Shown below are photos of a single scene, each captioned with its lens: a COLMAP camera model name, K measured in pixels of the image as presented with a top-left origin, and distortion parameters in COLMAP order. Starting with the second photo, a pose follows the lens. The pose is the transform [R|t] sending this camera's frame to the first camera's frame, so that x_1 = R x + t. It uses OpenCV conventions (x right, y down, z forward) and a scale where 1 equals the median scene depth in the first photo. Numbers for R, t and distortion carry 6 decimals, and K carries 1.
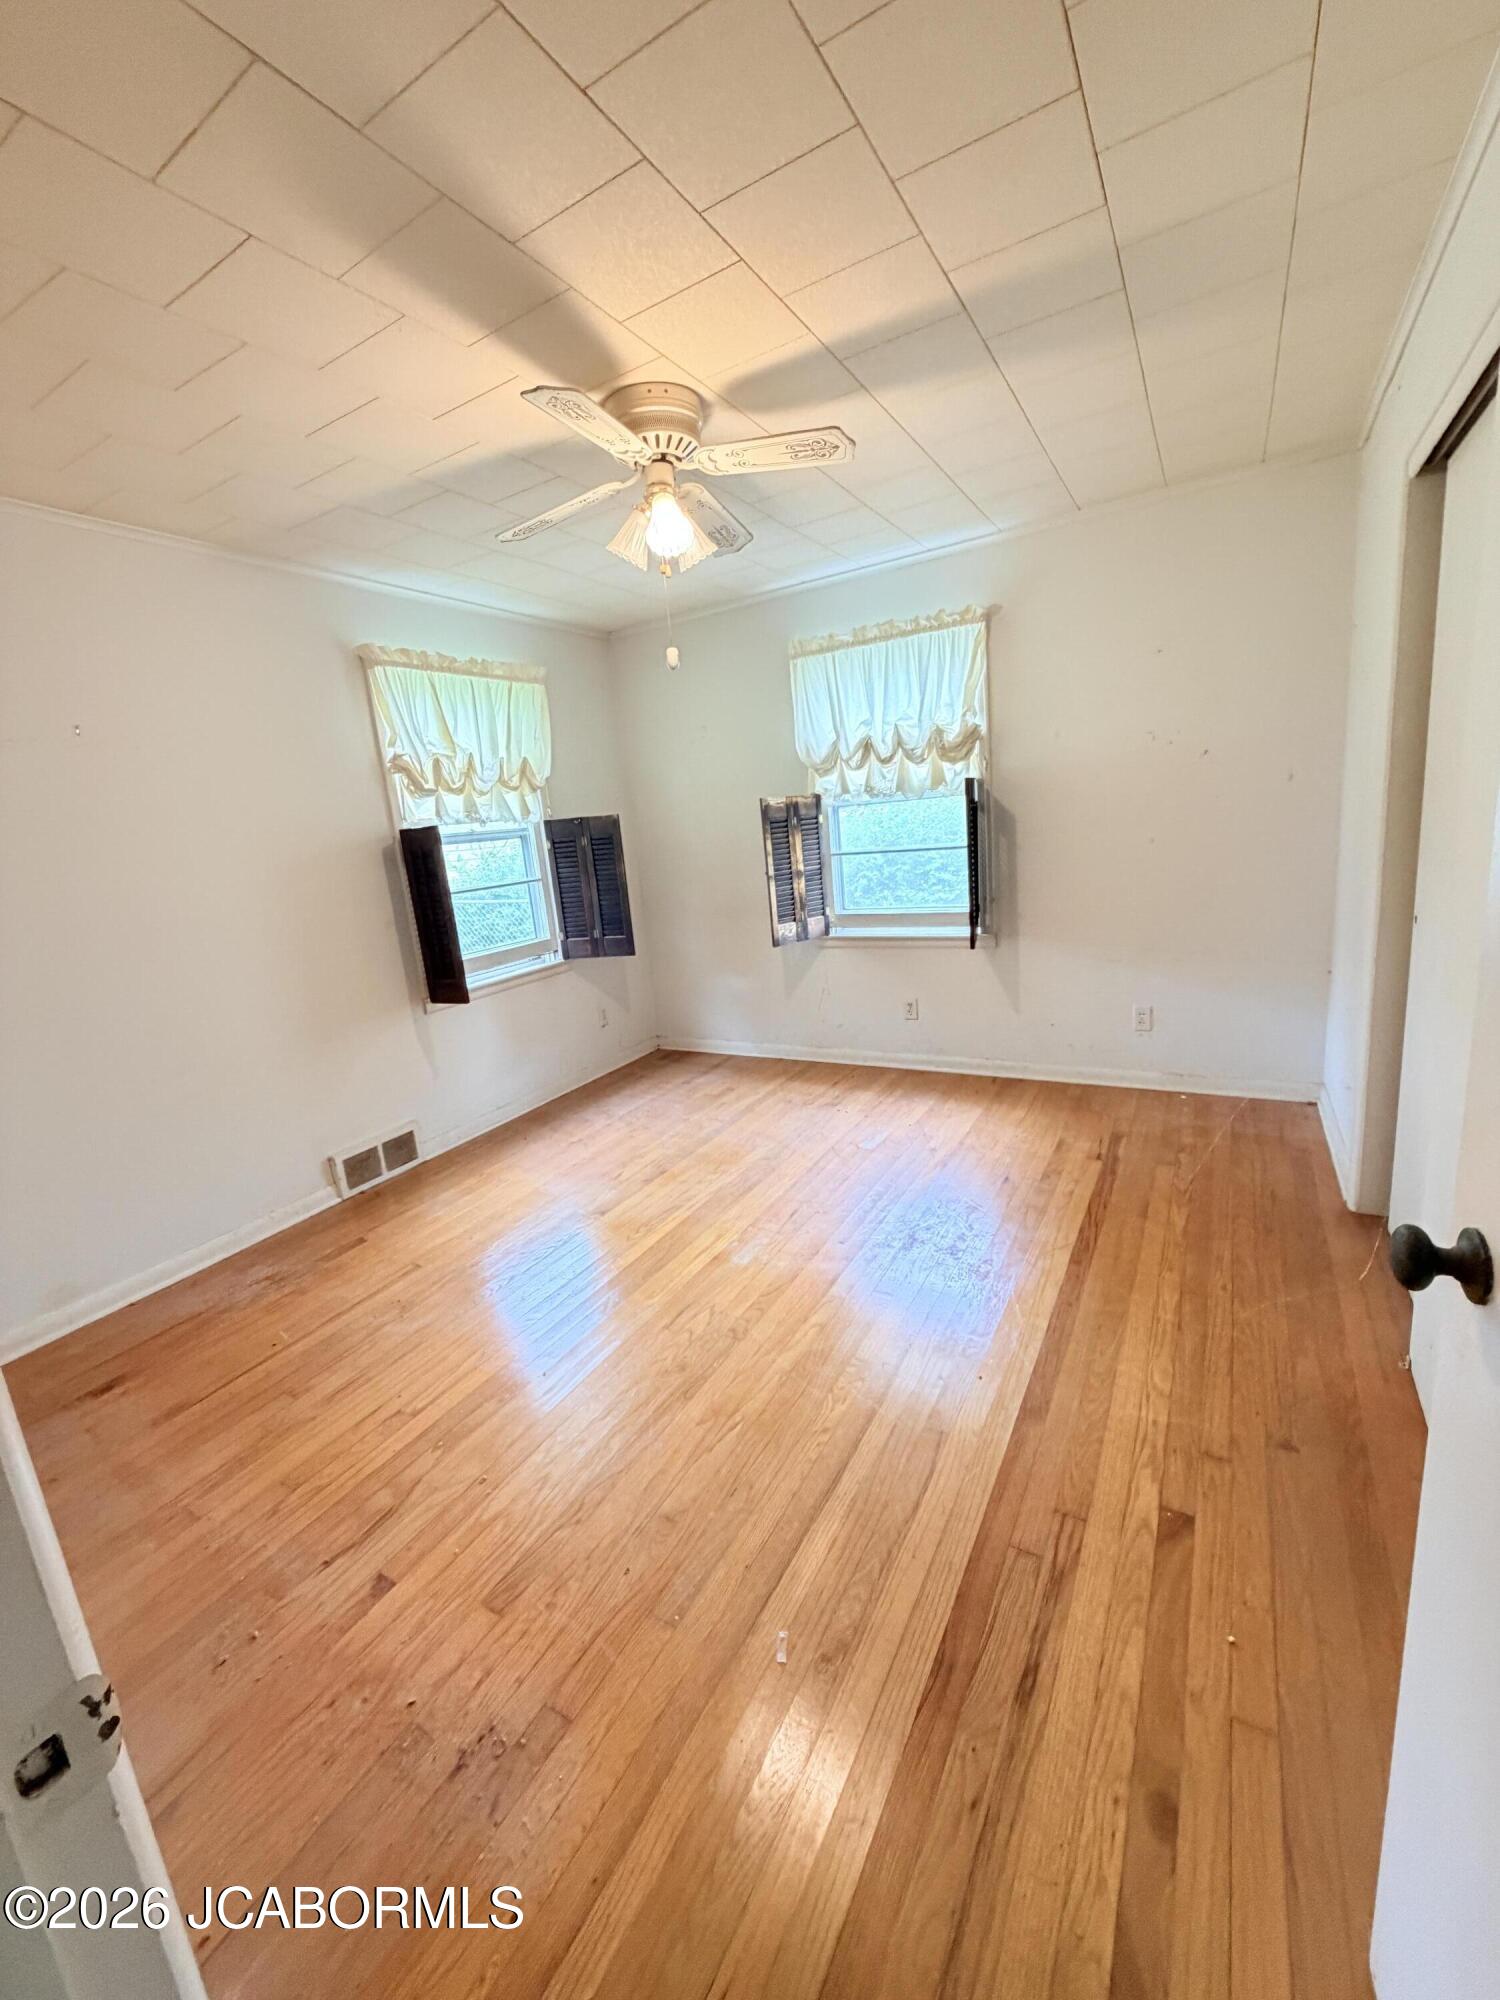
lens RADIAL K [[797.5, 0, 752.8], [0, 797.5, 996.3], [0, 0, 1]] dist [-0.001972, -0.000025]
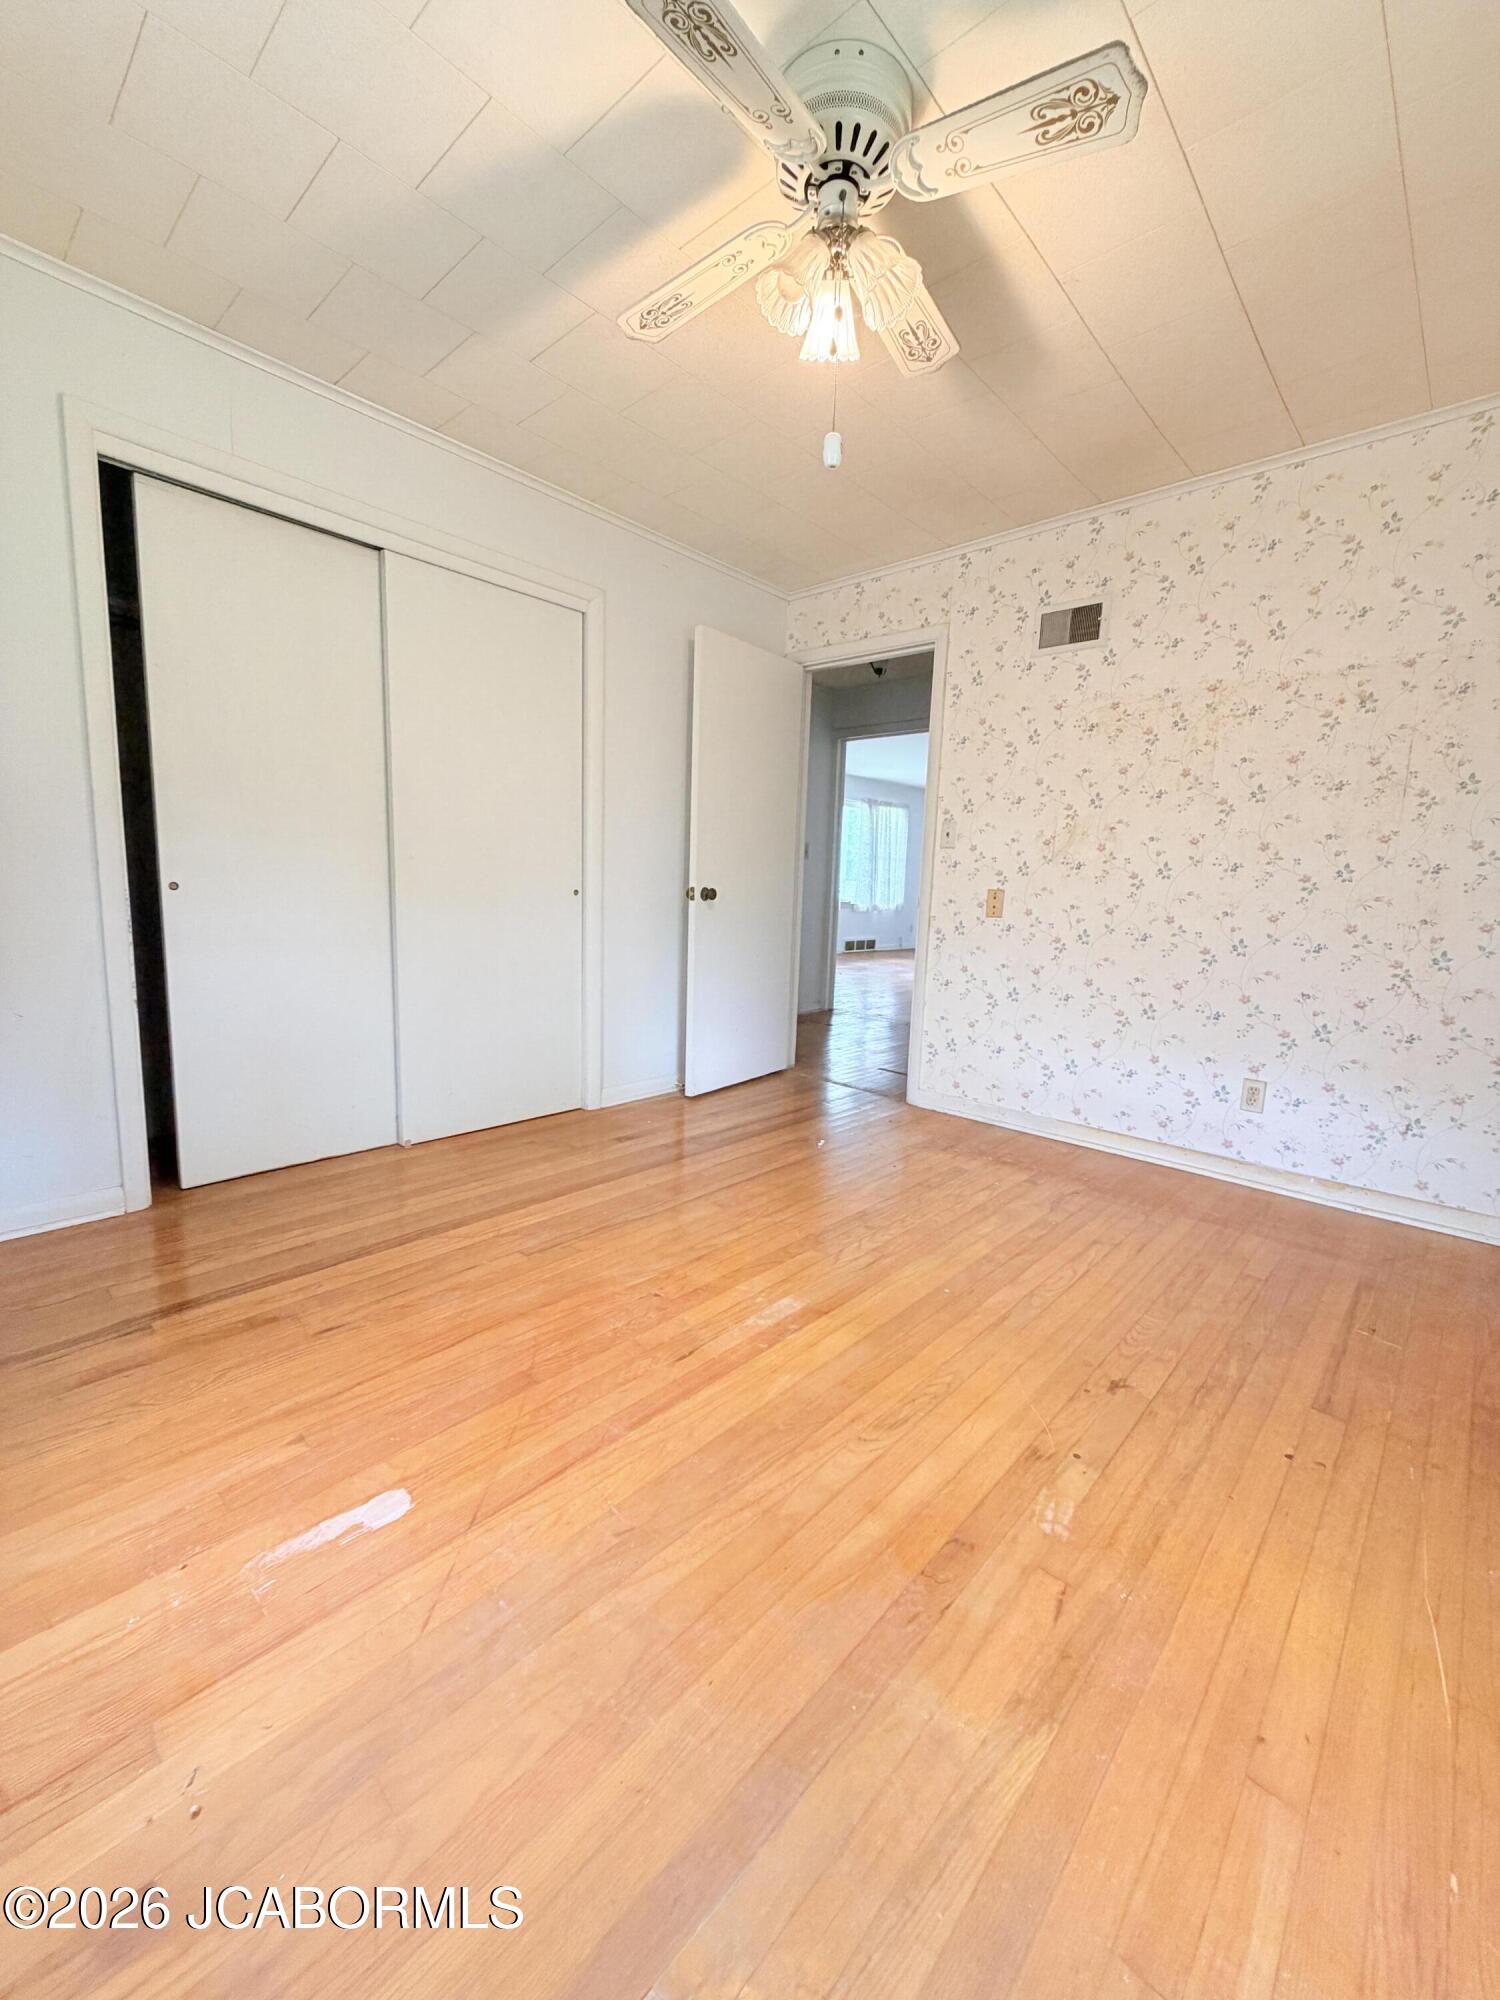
lens RADIAL K [[797.5, 0, 752.7], [0, 797.5, 995.5], [0, 0, 1]] dist [-0.001972, -0.000025]
pose [[-0.976260, 0.023970, 0.215271, -0.174093], [0.095152, 0.940286, 0.326816, -0.230043], [-0.194583, 0.339541, -0.920244, 1.858028]]
